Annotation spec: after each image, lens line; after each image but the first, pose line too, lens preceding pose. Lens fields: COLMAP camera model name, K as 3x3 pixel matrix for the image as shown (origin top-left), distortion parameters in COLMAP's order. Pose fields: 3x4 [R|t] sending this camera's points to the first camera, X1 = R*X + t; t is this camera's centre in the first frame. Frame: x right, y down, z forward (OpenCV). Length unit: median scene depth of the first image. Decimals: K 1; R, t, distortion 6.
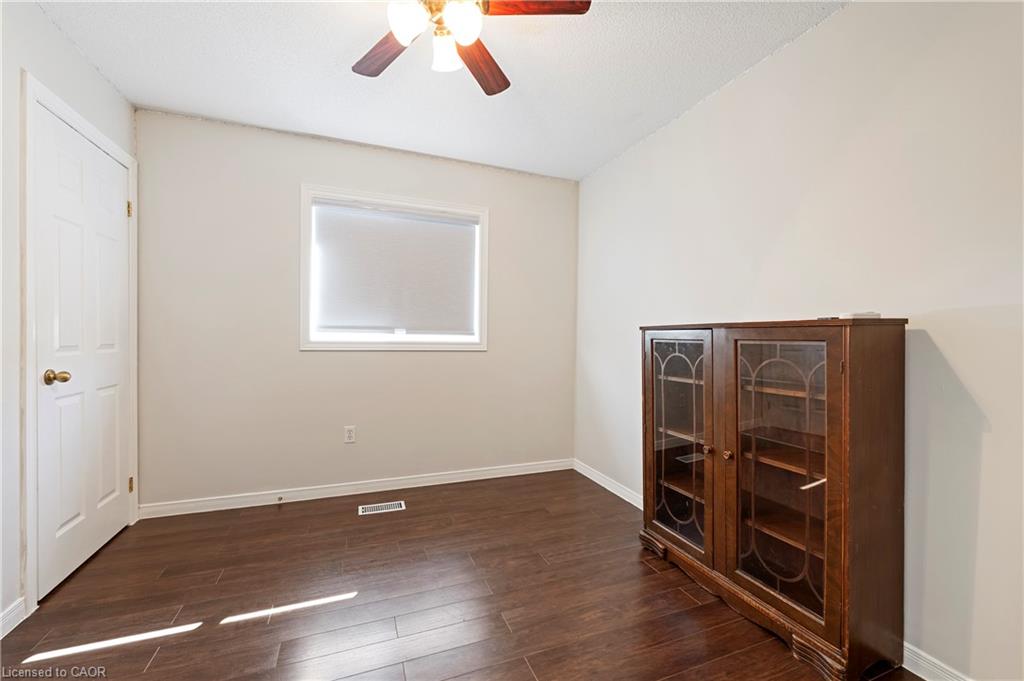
lens RADIAL K [[417.6, 0, 517.2], [0, 417.6, 336.0], [0, 0, 1]] dist [0.001123, -0.000025]
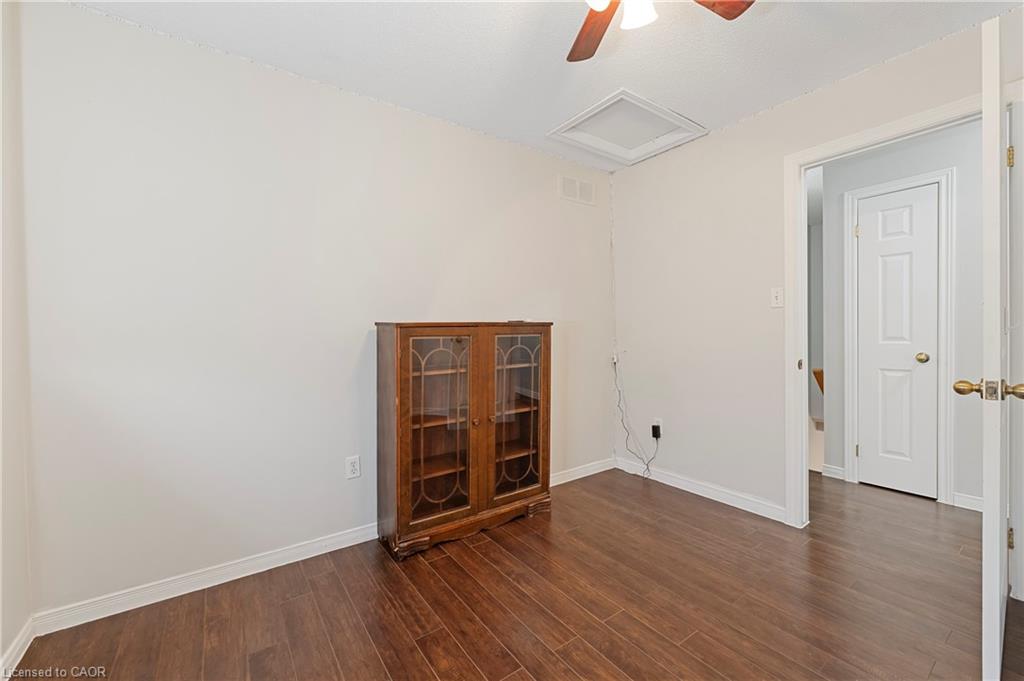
lens RADIAL K [[417.6, 0, 519.1], [0, 417.6, 333.6], [0, 0, 1]] dist [0.001123, -0.000025]
pose [[-0.244081, -0.018141, 0.969585, -0.805979], [0.000898, 0.999820, 0.018932, -0.019025], [-0.969754, 0.005492, -0.244021, 1.197876]]
